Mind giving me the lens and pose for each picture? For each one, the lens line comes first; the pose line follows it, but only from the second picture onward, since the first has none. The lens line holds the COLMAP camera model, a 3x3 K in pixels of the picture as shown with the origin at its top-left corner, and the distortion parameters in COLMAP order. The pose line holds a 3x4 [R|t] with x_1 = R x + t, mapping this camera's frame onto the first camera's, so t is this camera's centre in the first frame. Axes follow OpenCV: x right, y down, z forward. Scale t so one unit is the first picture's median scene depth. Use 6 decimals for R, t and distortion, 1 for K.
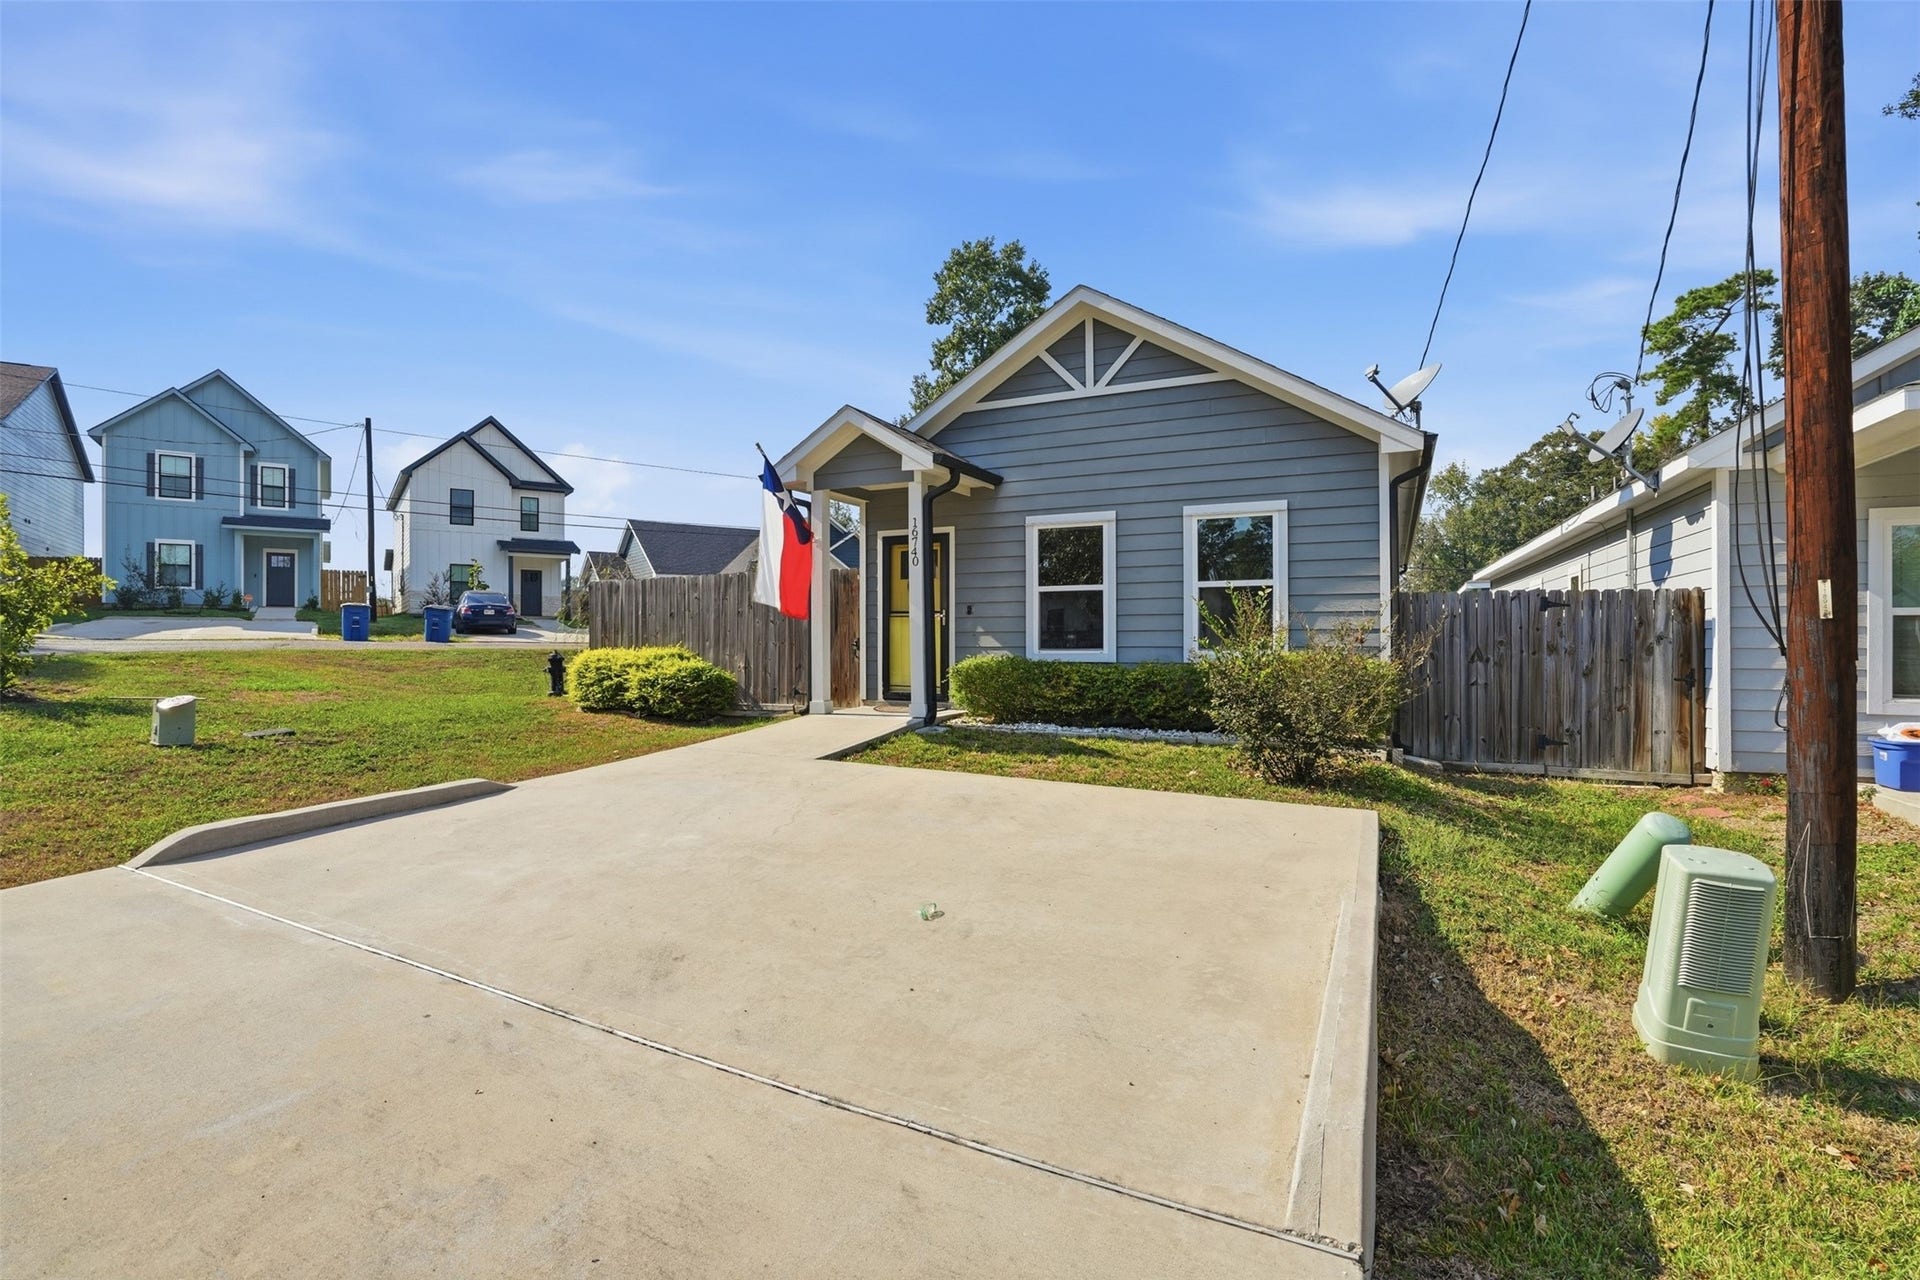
lens RADIAL K [[830.8, 0, 860.6], [0, 830.8, 636.4], [0, 0, 1]] dist [0.002969, 0.000196]
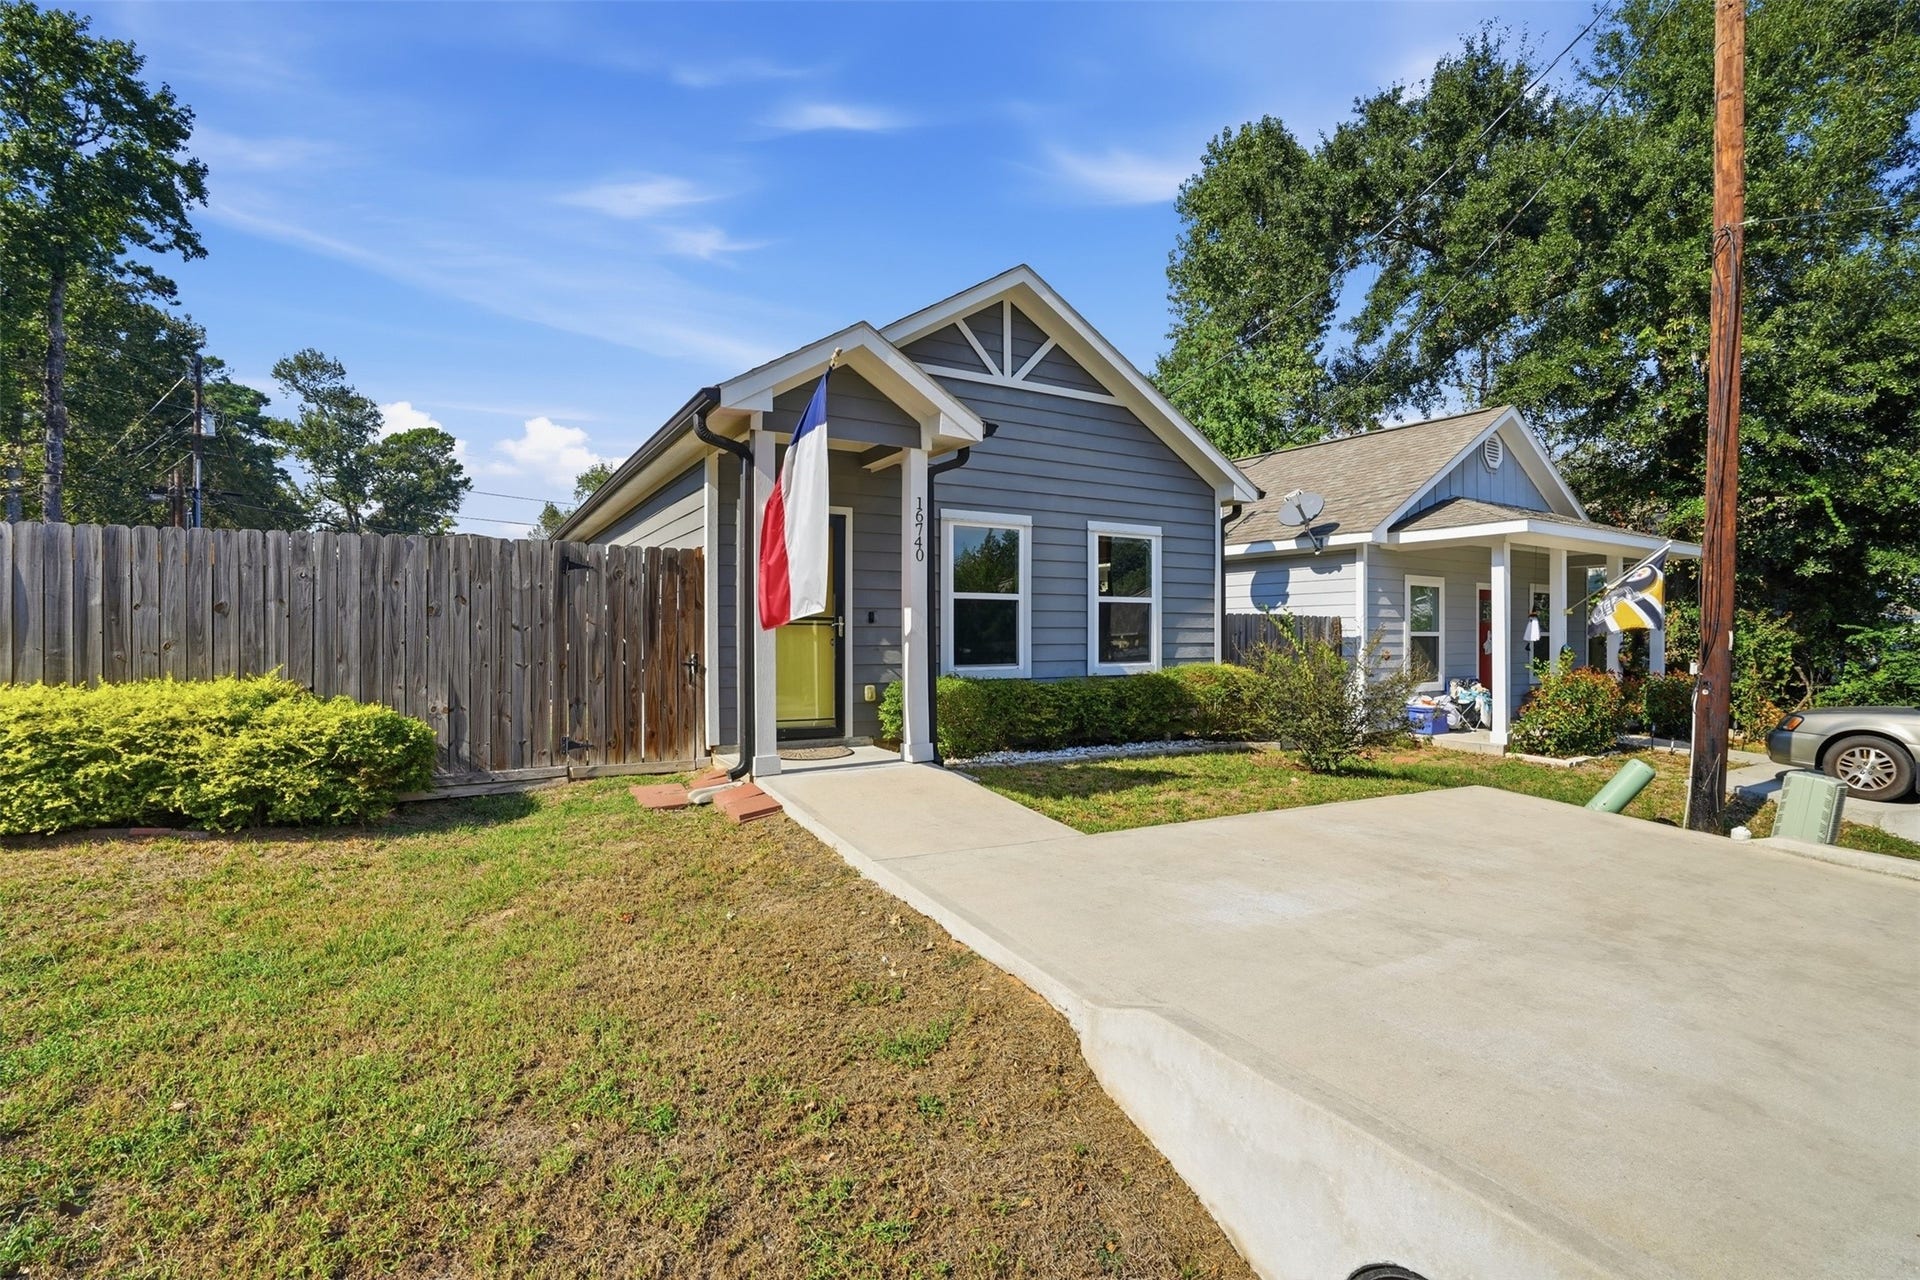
lens RADIAL K [[924.5, 0, 943.2], [0, 924.5, 642.9], [0, 0, 1]] dist [0.012221, 0.000406]
pose [[0.552803, -0.000034, 0.833312, -0.608835], [0.000640, 1.000000, -0.000384, -0.007964], [-0.833312, 0.000746, 0.552803, 0.500259]]
